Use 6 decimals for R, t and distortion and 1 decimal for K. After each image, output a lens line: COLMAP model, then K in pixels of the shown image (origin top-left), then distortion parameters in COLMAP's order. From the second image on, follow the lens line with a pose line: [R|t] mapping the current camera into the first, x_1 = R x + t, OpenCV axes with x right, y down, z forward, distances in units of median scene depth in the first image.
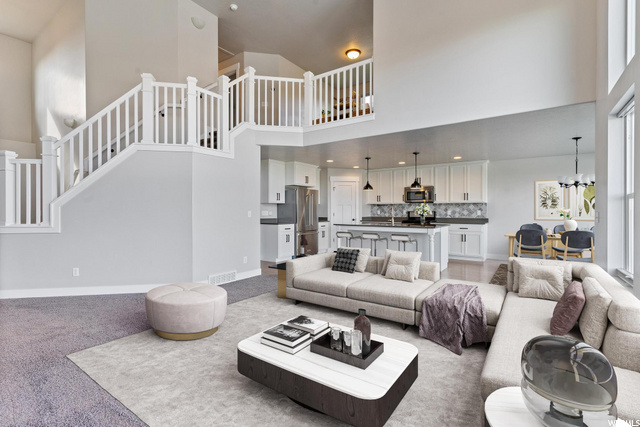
lens RADIAL K [[304.9, 0, 321.1], [0, 304.9, 210.9], [0, 0, 1]] dist [0.001749, 0.000066]
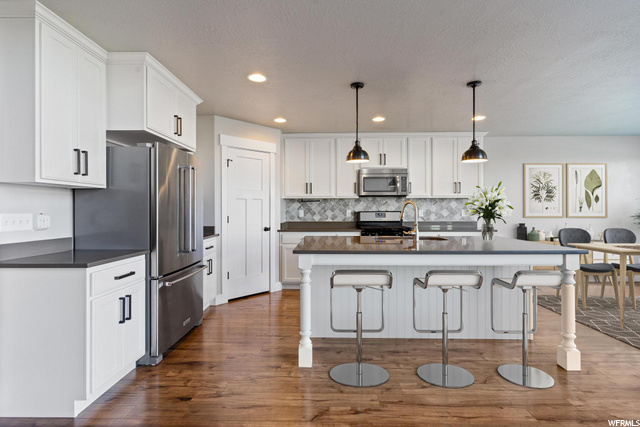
lens RADIAL K [[304.9, 0, 321.1], [0, 304.9, 210.9], [0, 0, 1]] dist [0.001749, 0.000066]
pose [[0.830656, -0.005769, 0.556756, -0.105941], [0.003756, 0.999982, 0.004758, -0.002806], [-0.556774, -0.001861, 0.830662, 0.604511]]
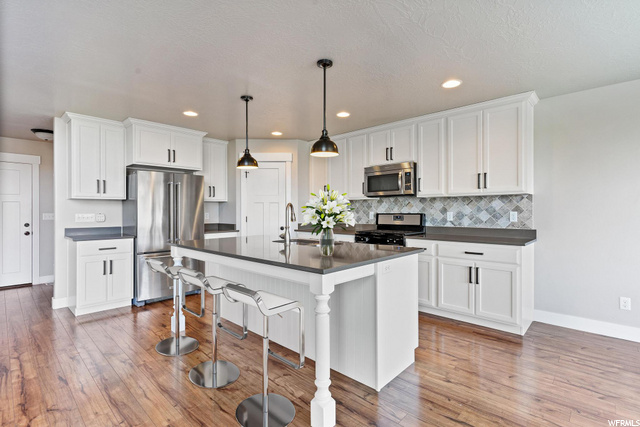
lens RADIAL K [[304.9, 0, 321.1], [0, 304.9, 210.9], [0, 0, 1]] dist [0.001749, 0.000066]
pose [[0.990383, -0.002898, -0.138324, 0.288849], [0.002399, 0.999990, -0.003772, -0.001443], [0.138334, 0.003404, 0.990380, 0.499137]]
